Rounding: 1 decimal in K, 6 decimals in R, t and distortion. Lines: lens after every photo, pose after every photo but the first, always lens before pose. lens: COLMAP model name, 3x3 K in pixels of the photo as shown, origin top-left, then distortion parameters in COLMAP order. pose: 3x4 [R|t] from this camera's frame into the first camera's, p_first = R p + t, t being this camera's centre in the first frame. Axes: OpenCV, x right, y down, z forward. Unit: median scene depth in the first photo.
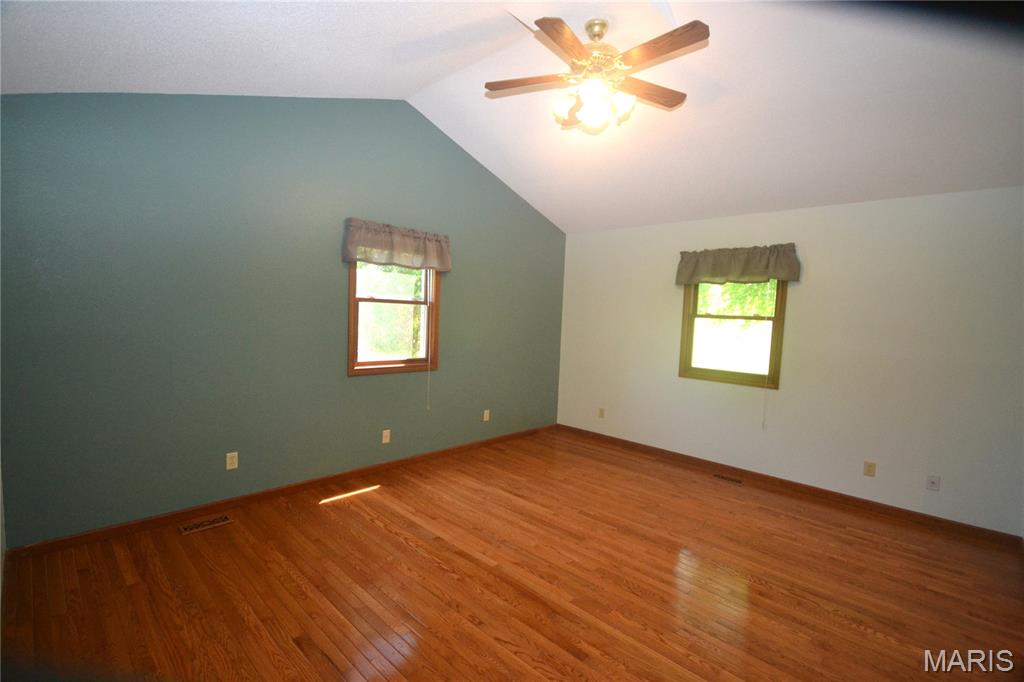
lens RADIAL K [[455.2, 0, 507.7], [0, 455.2, 342.6], [0, 0, 1]] dist [0.011374, -0.012441]
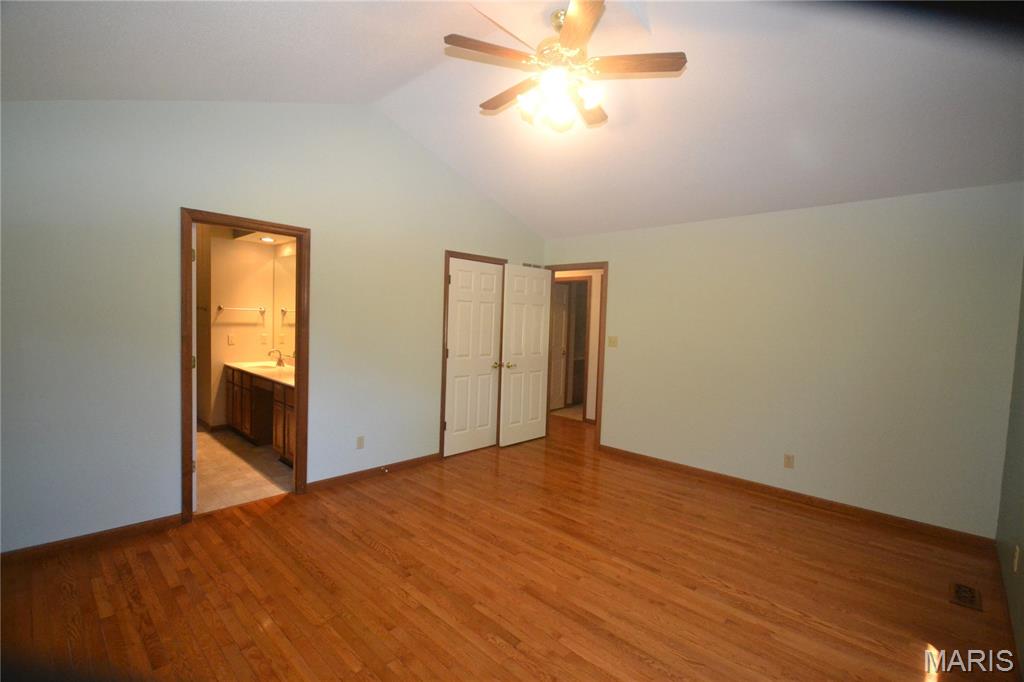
lens RADIAL K [[458.4, 0, 504.5], [0, 458.4, 342.9], [0, 0, 1]] dist [0.000904, -0.000977]
pose [[-0.997500, -0.070661, 0.000456, 0.250363], [-0.070175, 0.991348, 0.110922, -0.110517], [-0.008290, 0.110613, -0.993829, 1.921477]]
